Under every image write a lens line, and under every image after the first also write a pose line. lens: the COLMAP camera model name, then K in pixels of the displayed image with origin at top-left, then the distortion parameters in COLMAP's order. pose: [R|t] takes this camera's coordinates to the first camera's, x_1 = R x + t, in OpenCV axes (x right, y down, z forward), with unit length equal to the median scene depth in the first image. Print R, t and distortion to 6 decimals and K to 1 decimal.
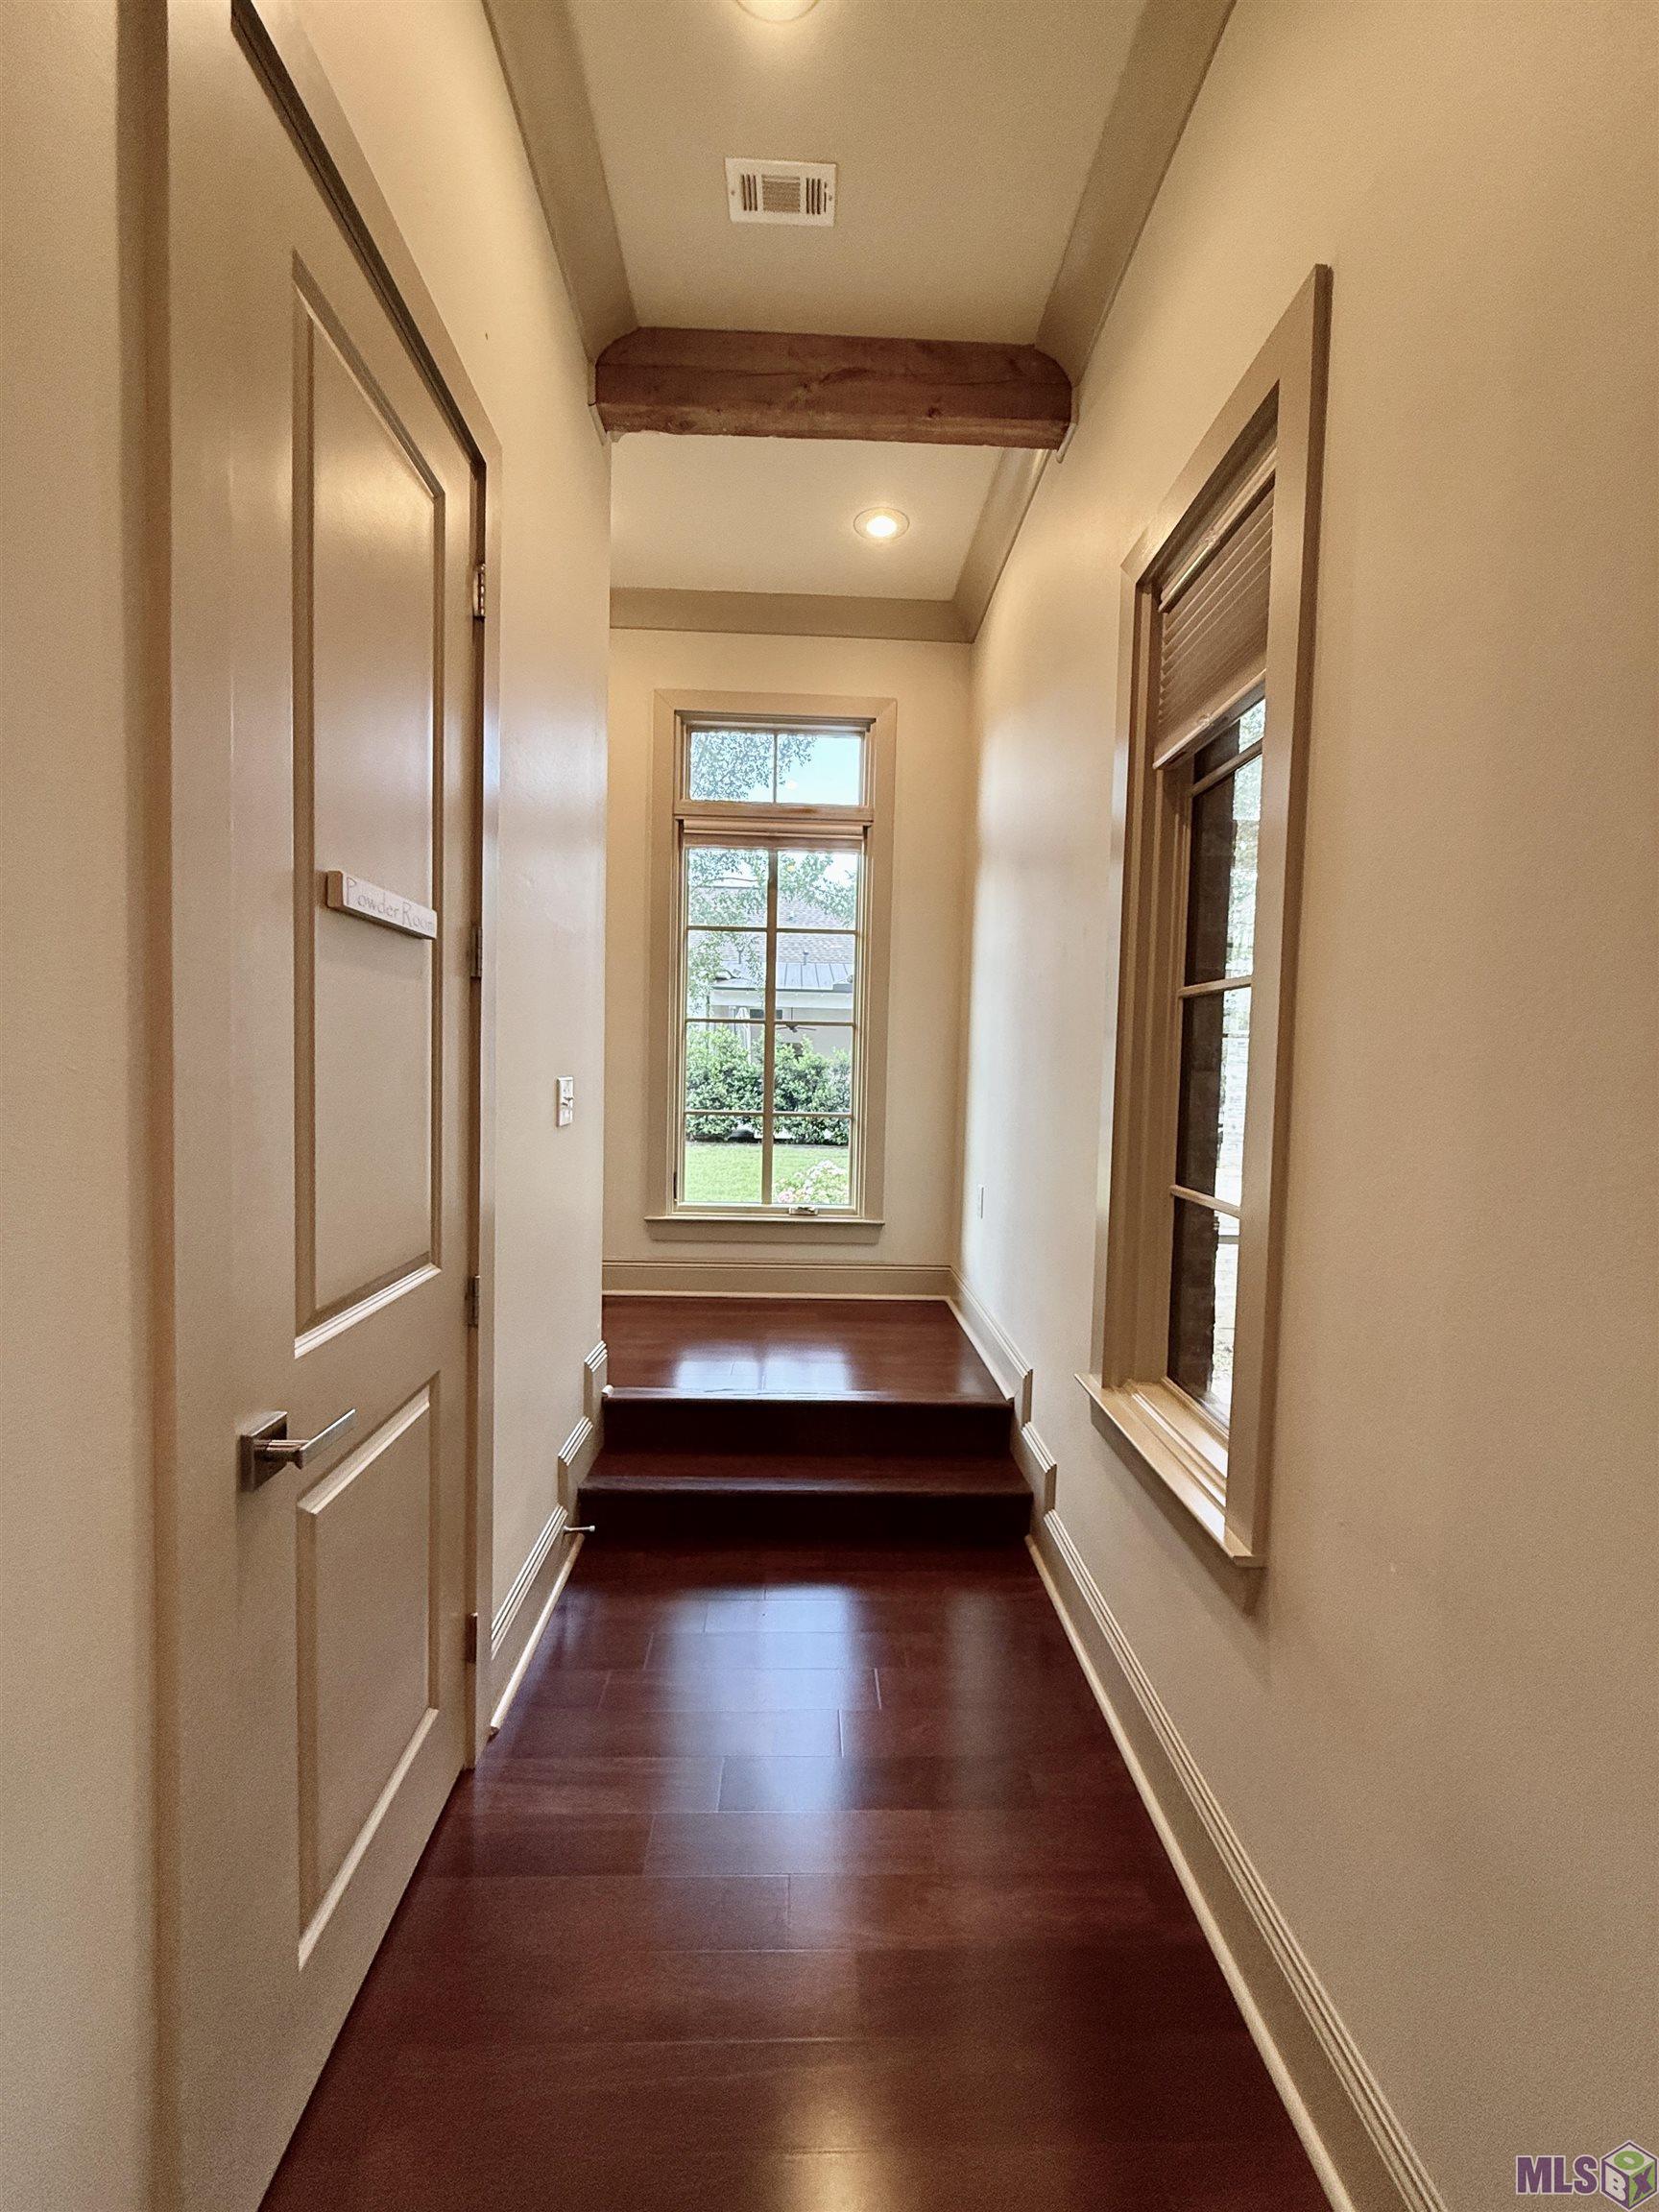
lens RADIAL K [[881.5, 0, 835.5], [0, 881.5, 1112.6], [0, 0, 1]] dist [0.000729, -0.000116]
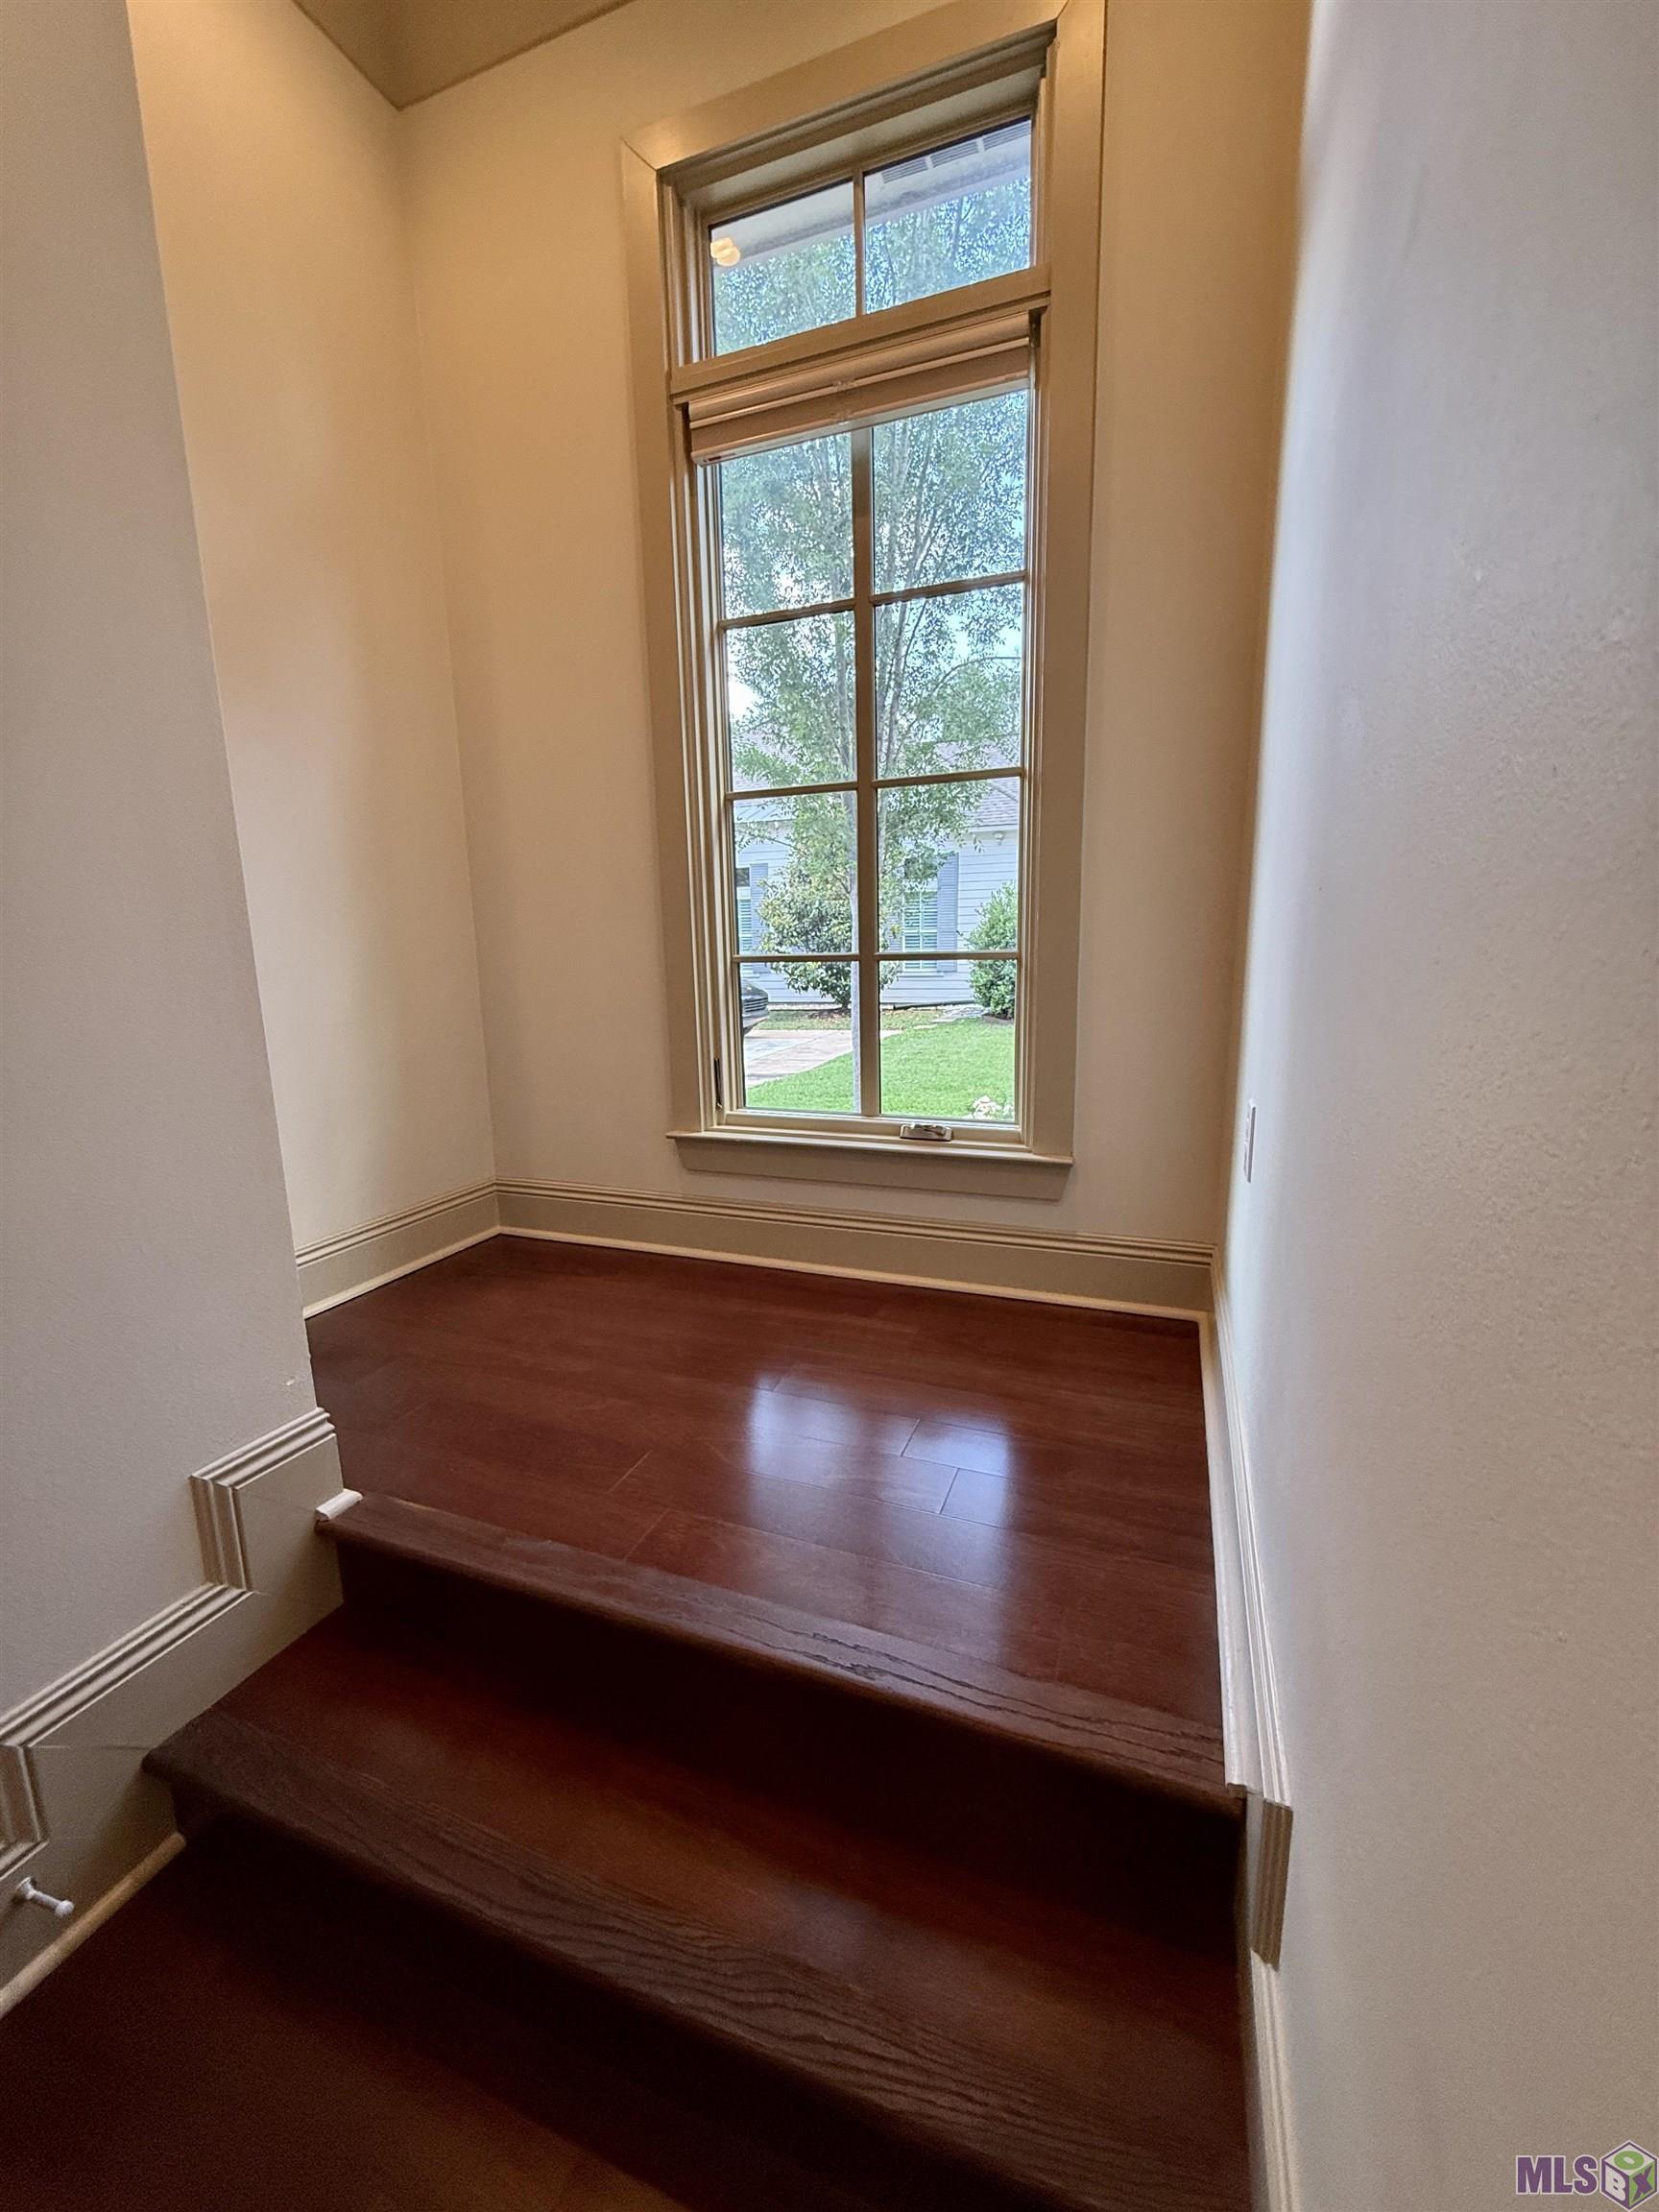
lens RADIAL K [[881.5, 0, 844.1], [0, 881.5, 1099.3], [0, 0, 1]] dist [0.000729, -0.000116]
pose [[0.918350, 0.027305, -0.394827, 0.133287], [0.019263, 0.993351, 0.113504, 0.028436], [0.395301, -0.111842, 0.911717, 0.488457]]
